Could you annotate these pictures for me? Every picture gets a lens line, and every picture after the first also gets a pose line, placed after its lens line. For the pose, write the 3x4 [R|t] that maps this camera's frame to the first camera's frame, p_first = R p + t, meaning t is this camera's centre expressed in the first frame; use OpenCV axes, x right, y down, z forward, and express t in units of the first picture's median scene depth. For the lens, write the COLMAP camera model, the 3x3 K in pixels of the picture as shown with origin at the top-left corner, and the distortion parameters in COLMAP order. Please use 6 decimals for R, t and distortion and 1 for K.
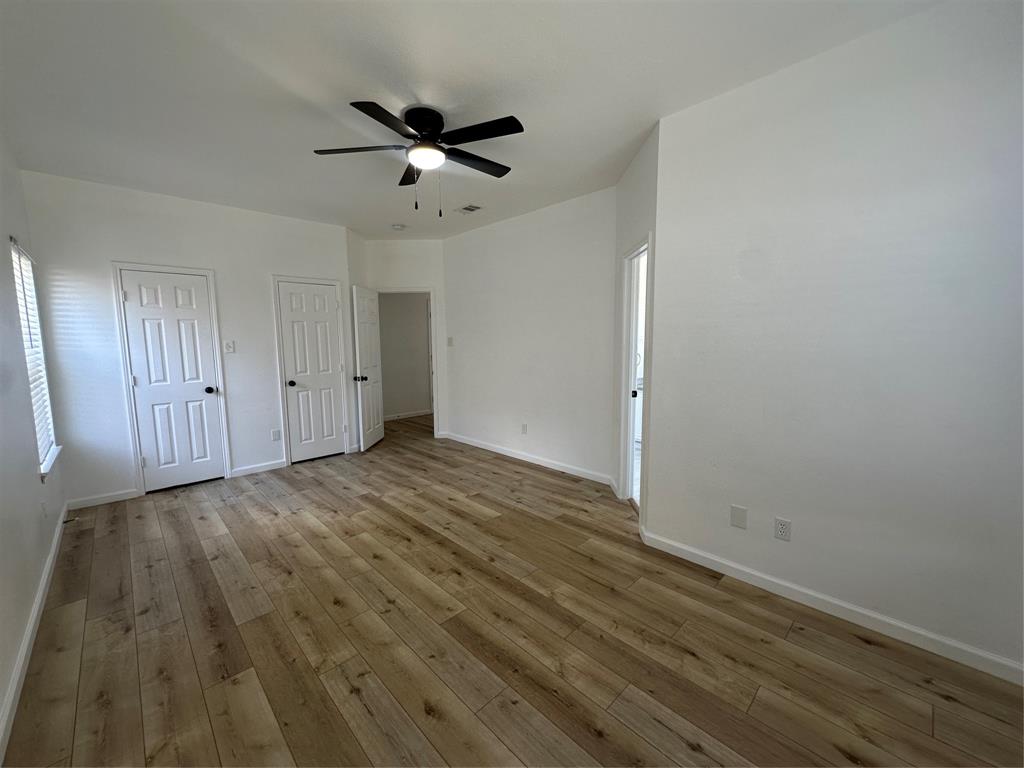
lens RADIAL K [[410.0, 0, 512.2], [0, 410.0, 383.9], [0, 0, 1]] dist [-0.003876, 0.001164]
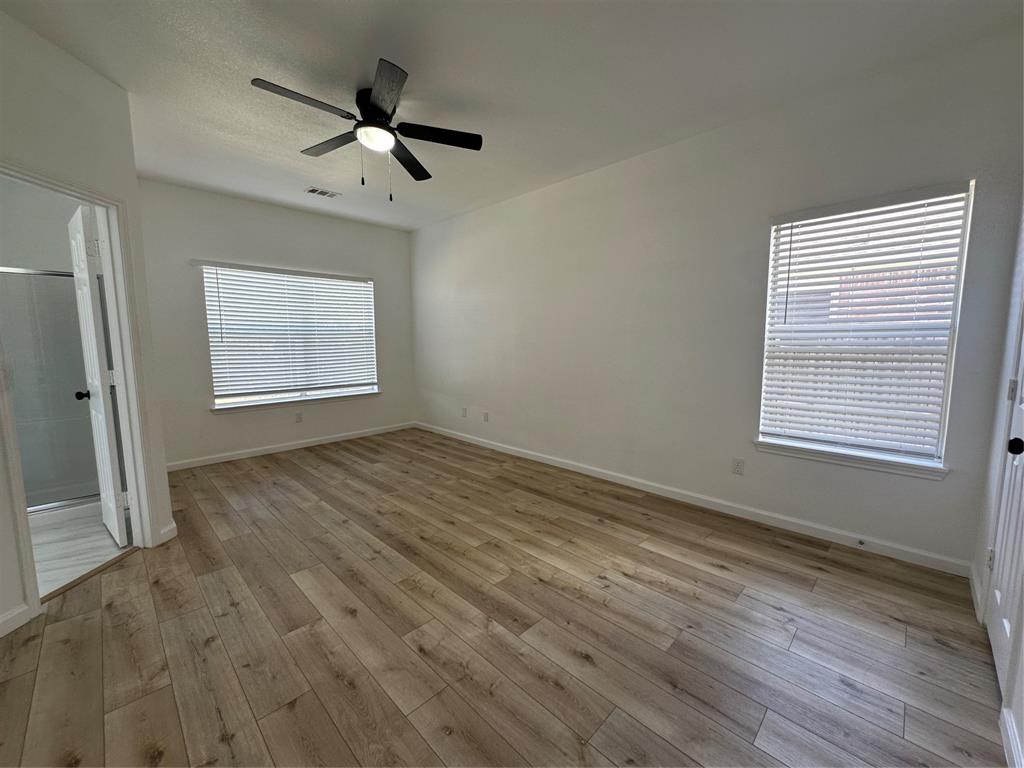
lens RADIAL K [[410.0, 0, 512.2], [0, 410.0, 384.7], [0, 0, 1]] dist [-0.003876, 0.001164]
pose [[-0.999708, 0.016046, -0.018082, -0.434286], [0.011573, 0.974342, 0.224777, -0.155626], [0.021224, 0.224502, -0.974242, 1.792046]]
